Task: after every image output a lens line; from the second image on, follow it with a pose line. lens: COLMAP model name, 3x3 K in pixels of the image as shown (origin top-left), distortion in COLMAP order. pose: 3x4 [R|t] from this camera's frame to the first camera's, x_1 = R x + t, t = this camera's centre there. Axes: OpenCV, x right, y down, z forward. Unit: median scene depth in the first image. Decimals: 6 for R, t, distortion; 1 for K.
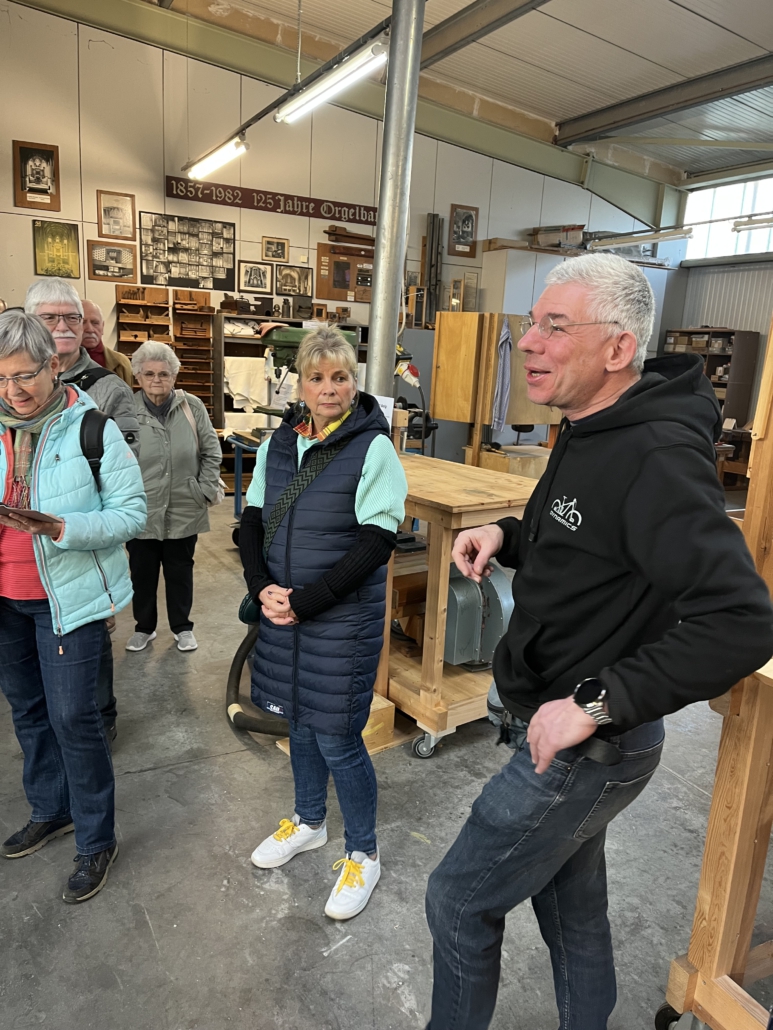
lens RADIAL K [[781.1, 0, 386.5], [0, 781.1, 515.0], [0, 0, 1]] dist [0.063227, -0.076898]
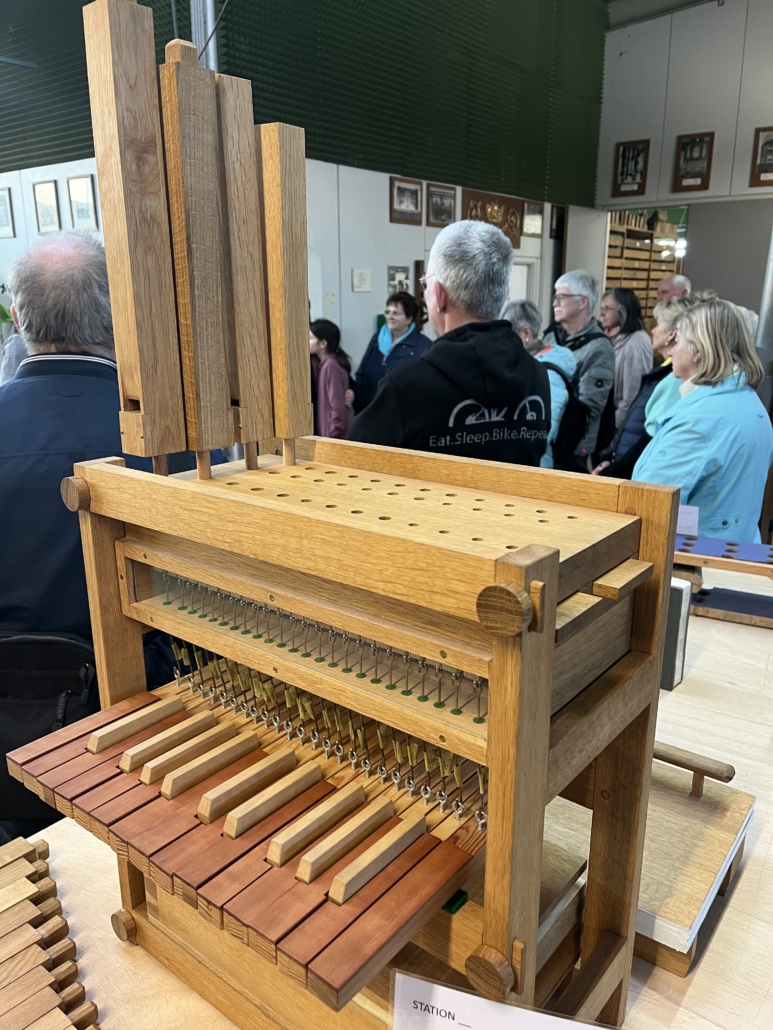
lens RADIAL K [[781.1, 0, 386.5], [0, 781.1, 515.0], [0, 0, 1]] dist [0.063227, -0.076898]
pose [[0.411837, 0.201370, -0.888729, 0.999632], [-0.179887, 0.974052, 0.137343, 0.002009], [0.893326, 0.103307, 0.437375, 0.257624]]
